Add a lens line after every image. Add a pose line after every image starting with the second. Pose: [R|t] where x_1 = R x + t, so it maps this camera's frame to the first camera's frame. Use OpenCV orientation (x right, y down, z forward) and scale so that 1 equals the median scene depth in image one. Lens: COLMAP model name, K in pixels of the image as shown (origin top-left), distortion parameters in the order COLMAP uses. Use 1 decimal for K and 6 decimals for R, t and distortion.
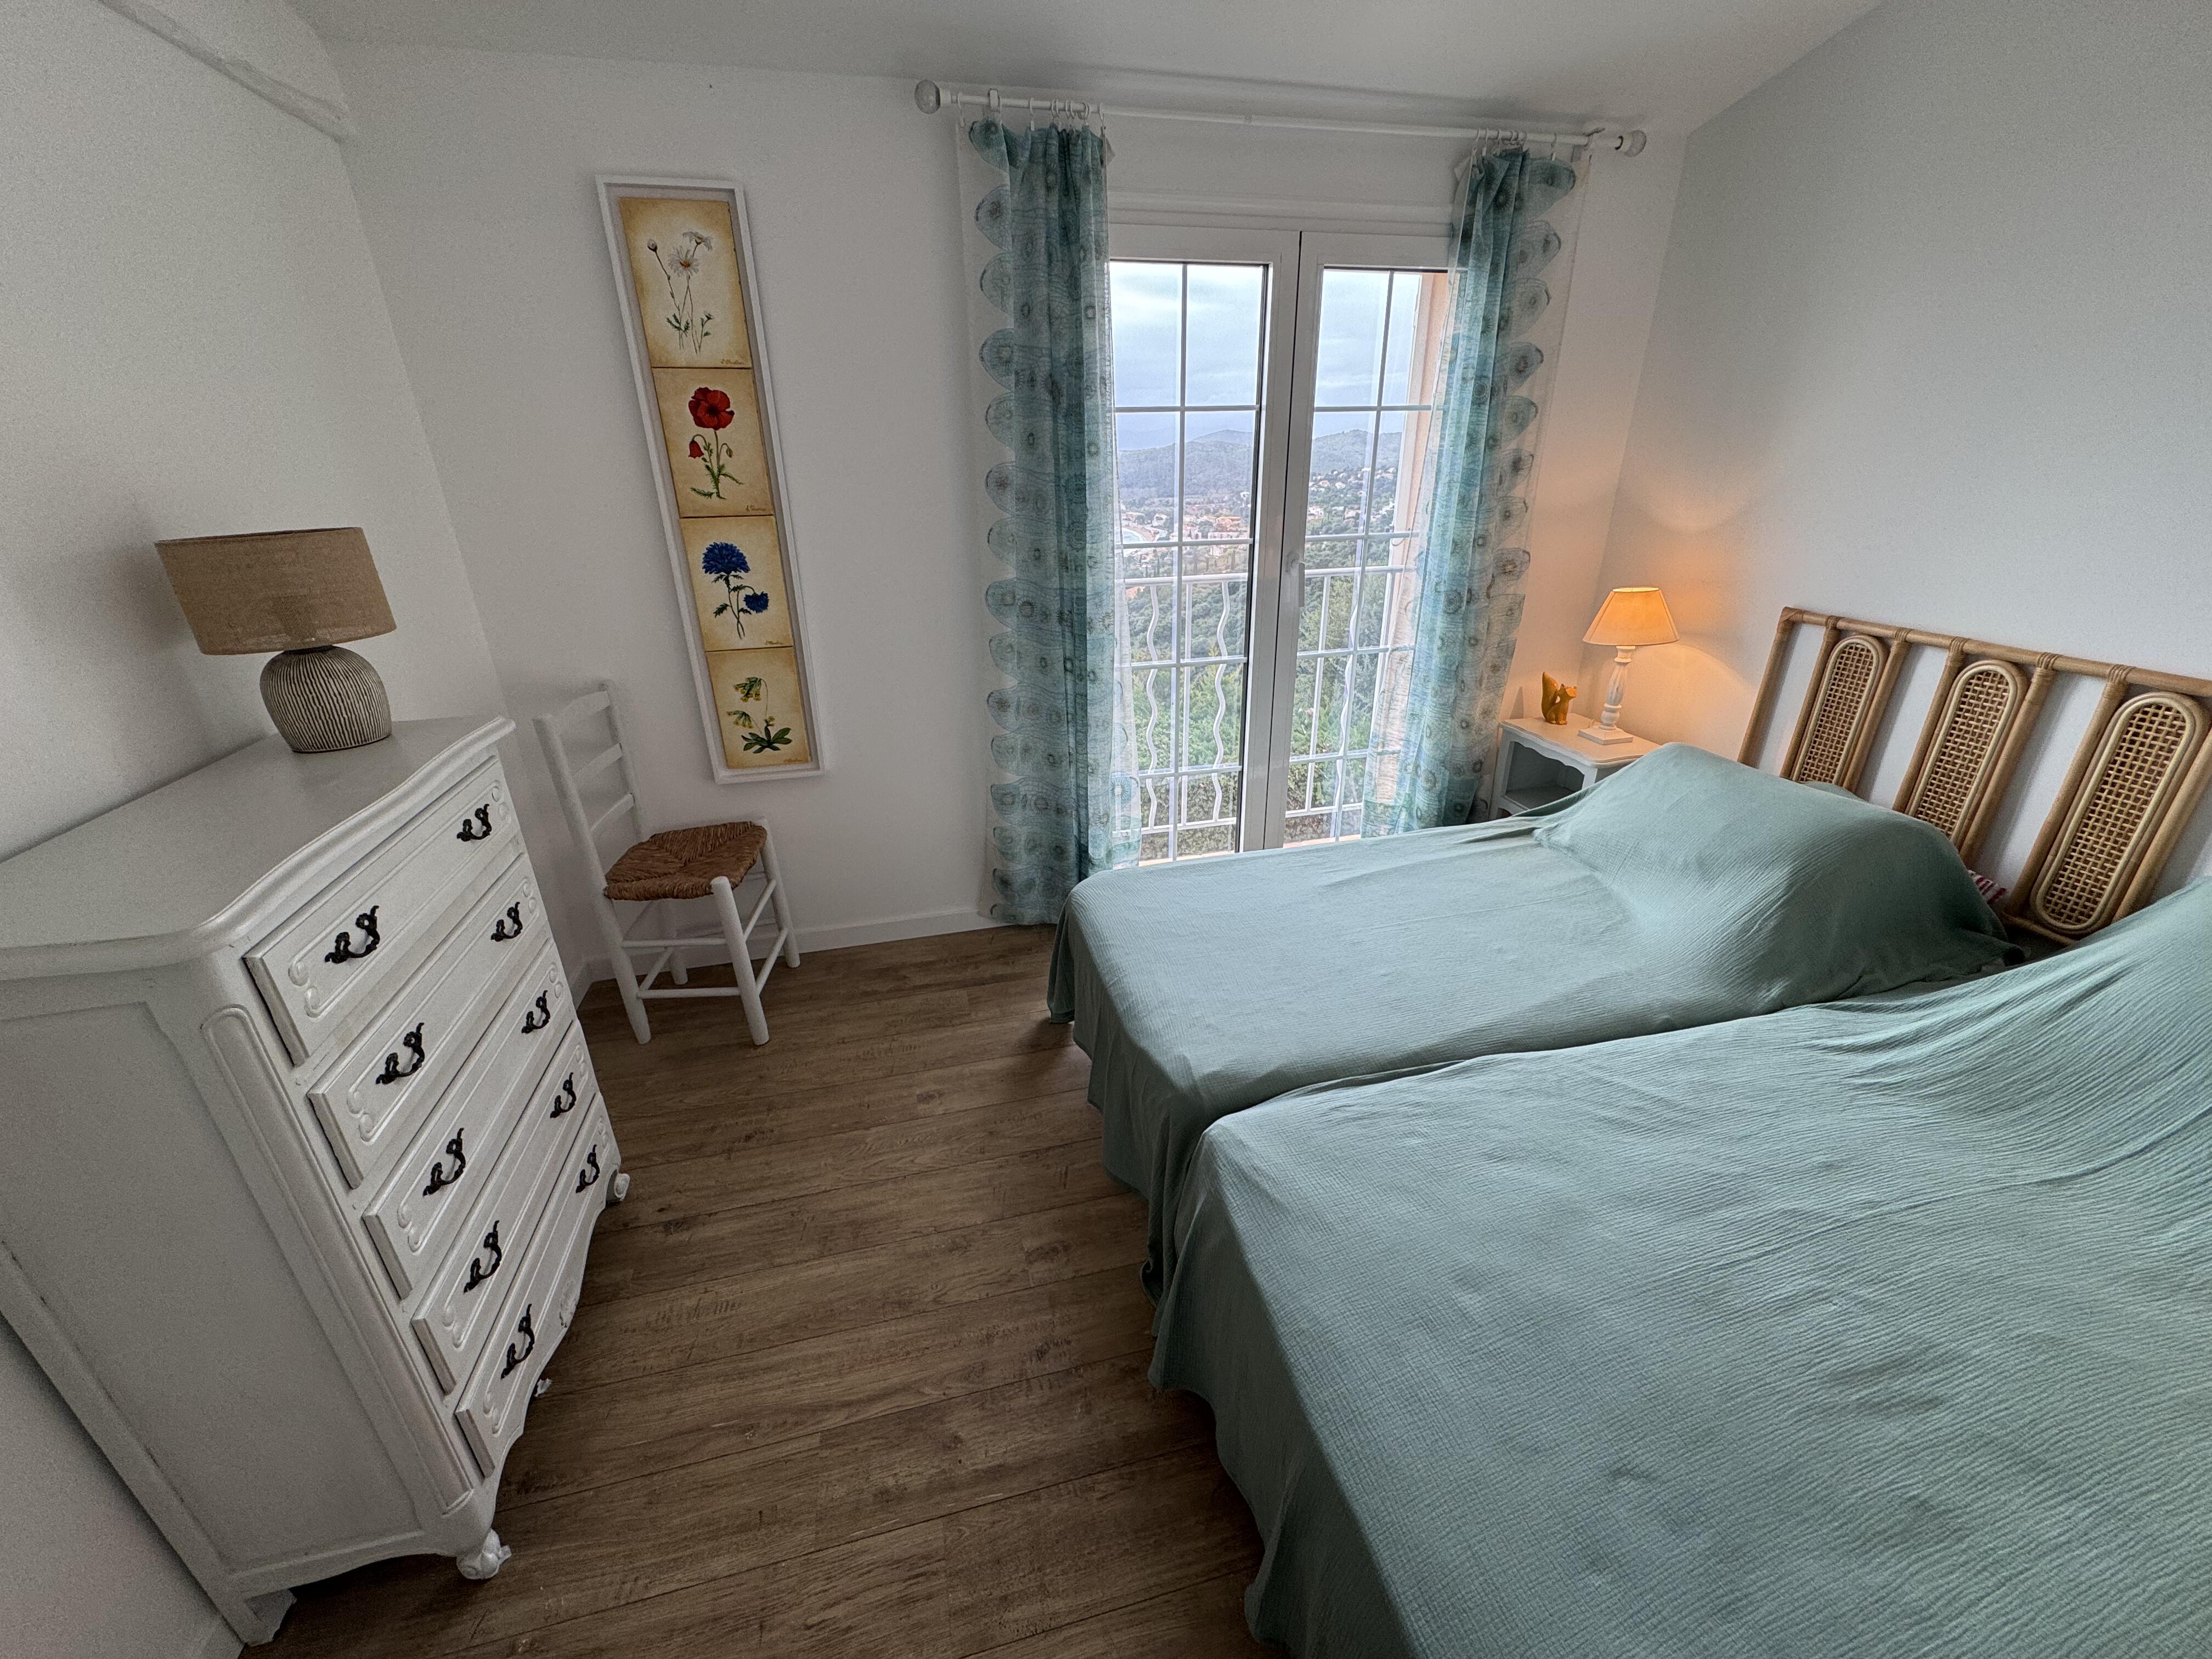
lens RADIAL K [[878.4, 0, 1105.6], [0, 878.4, 831.9], [0, 0, 1]] dist [-0.002457, 0.000128]
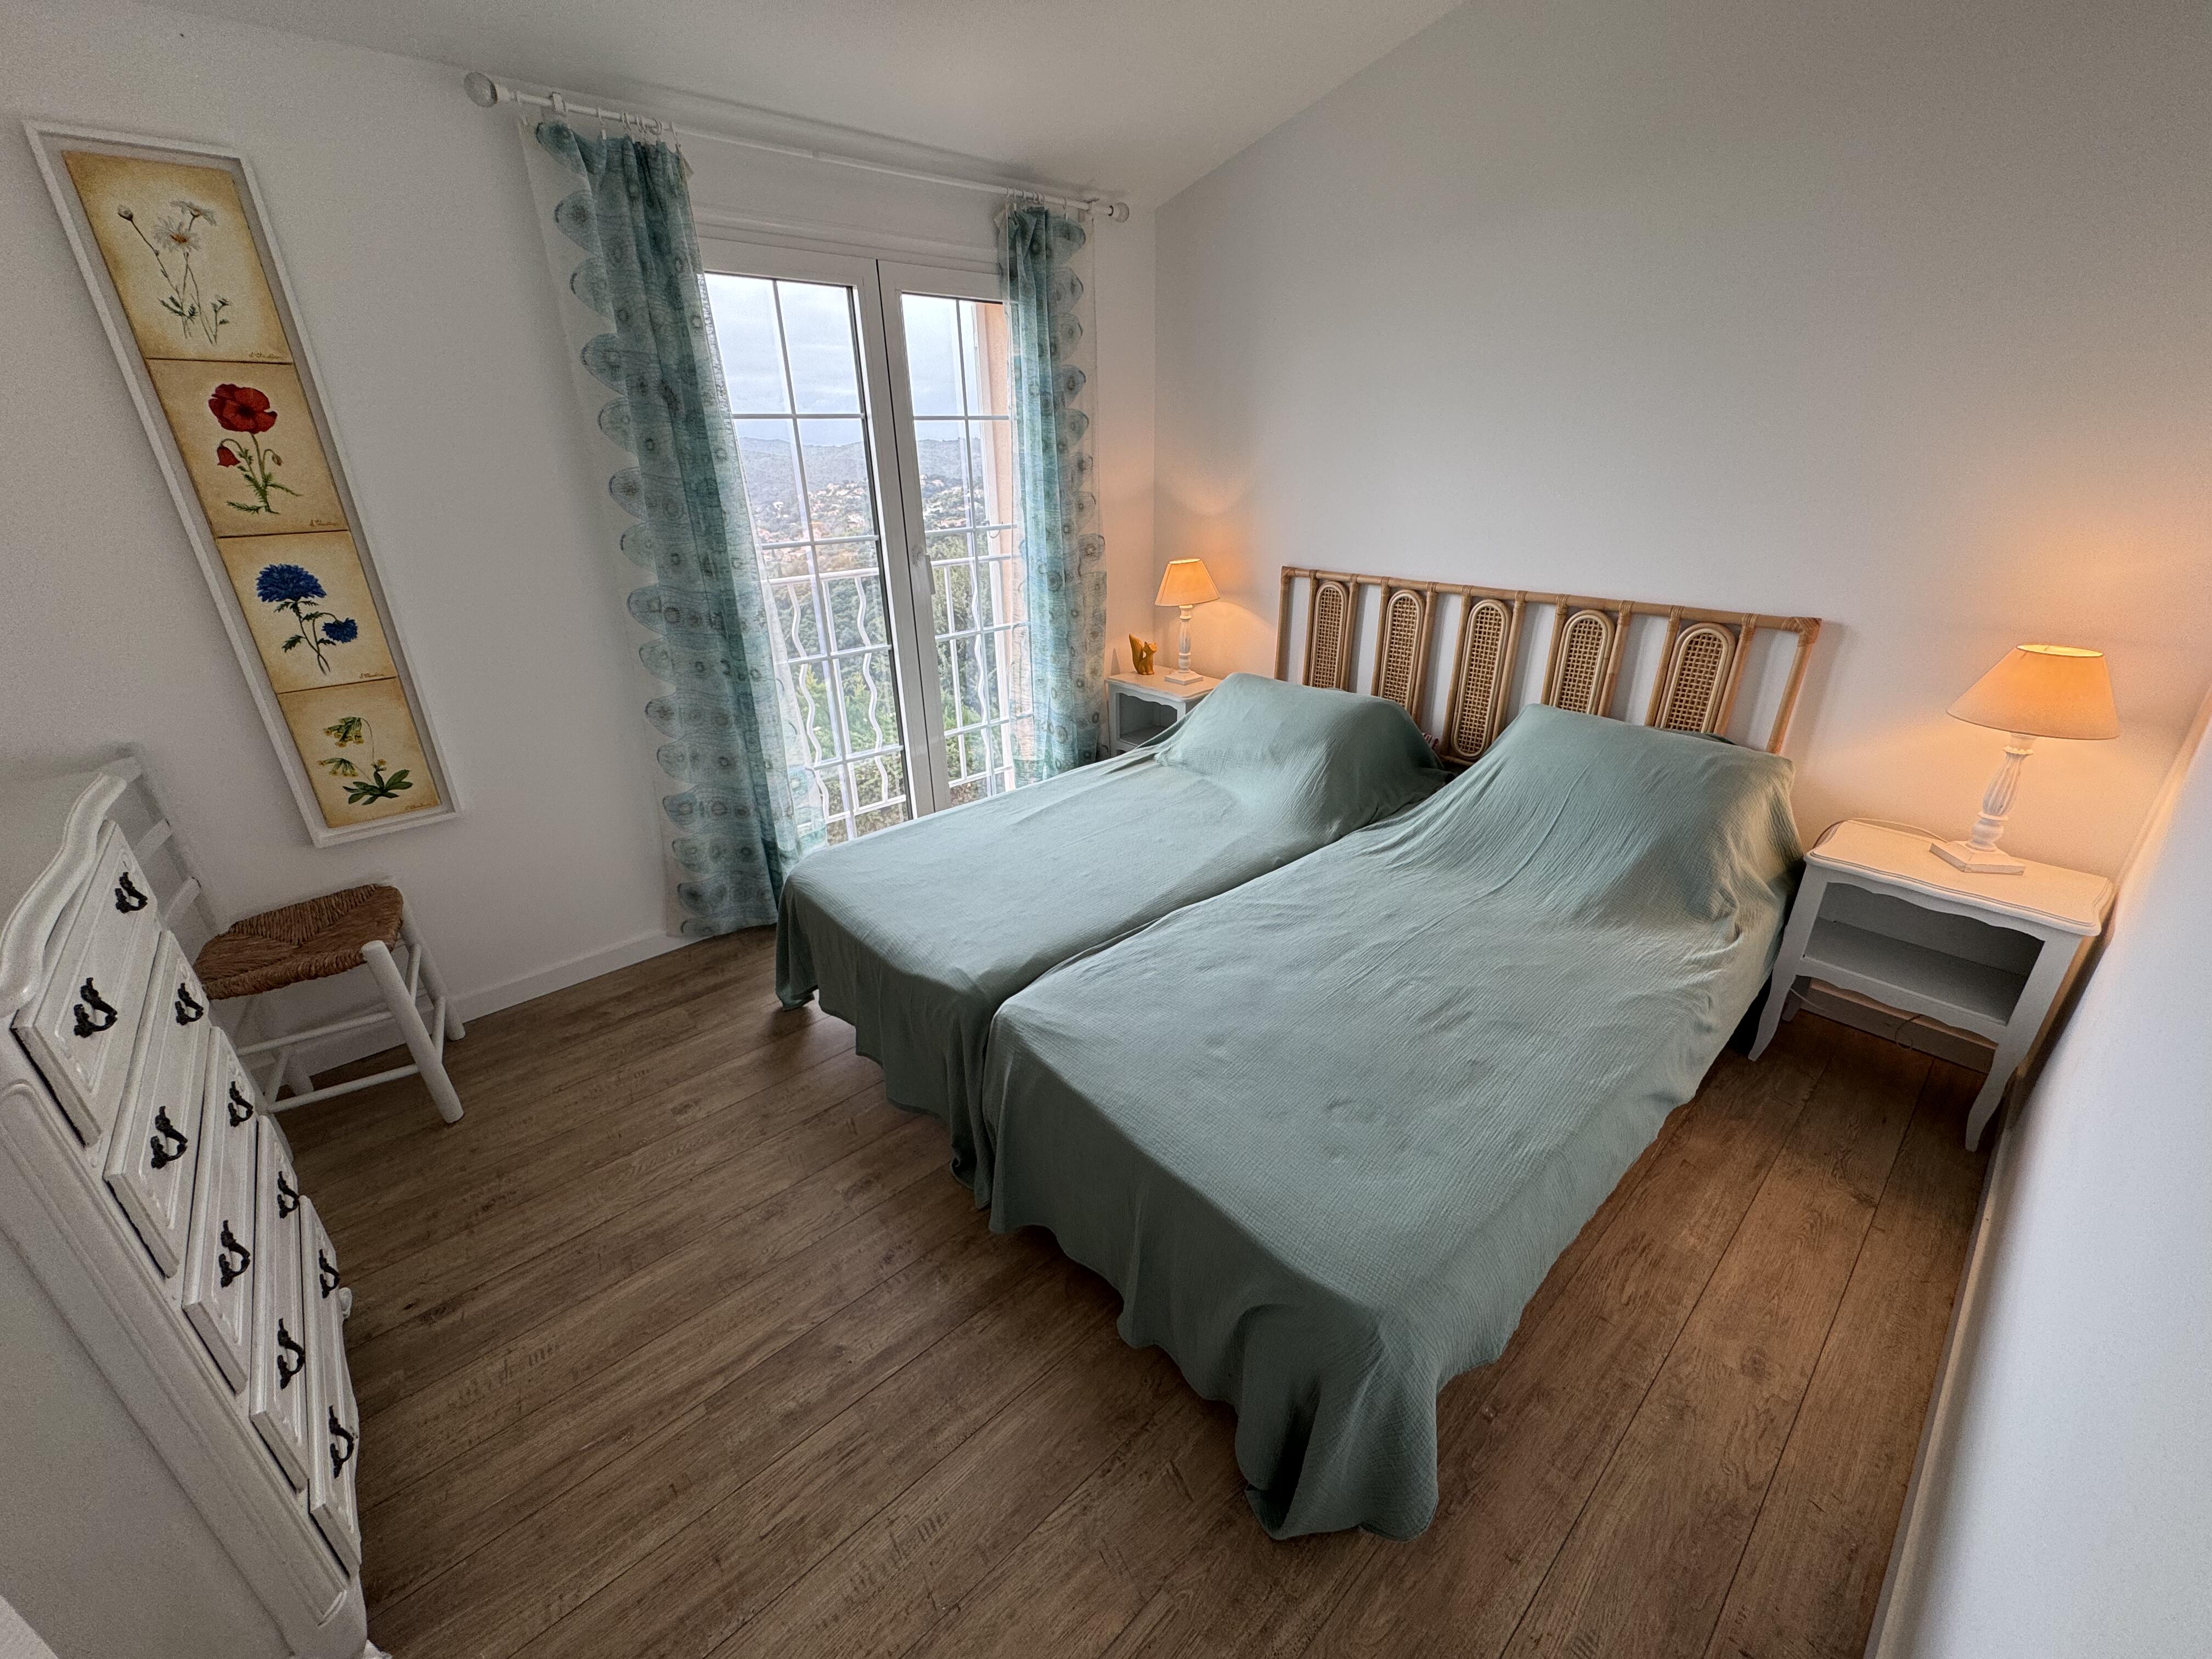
lens RADIAL K [[878.4, 0, 1105.6], [0, 878.4, 831.9], [0, 0, 1]] dist [-0.002457, 0.000128]
pose [[0.884814, -0.188140, 0.426273, -0.138470], [0.191294, 0.980878, 0.035852, 0.050614], [-0.424866, 0.049822, 0.903884, -0.105210]]
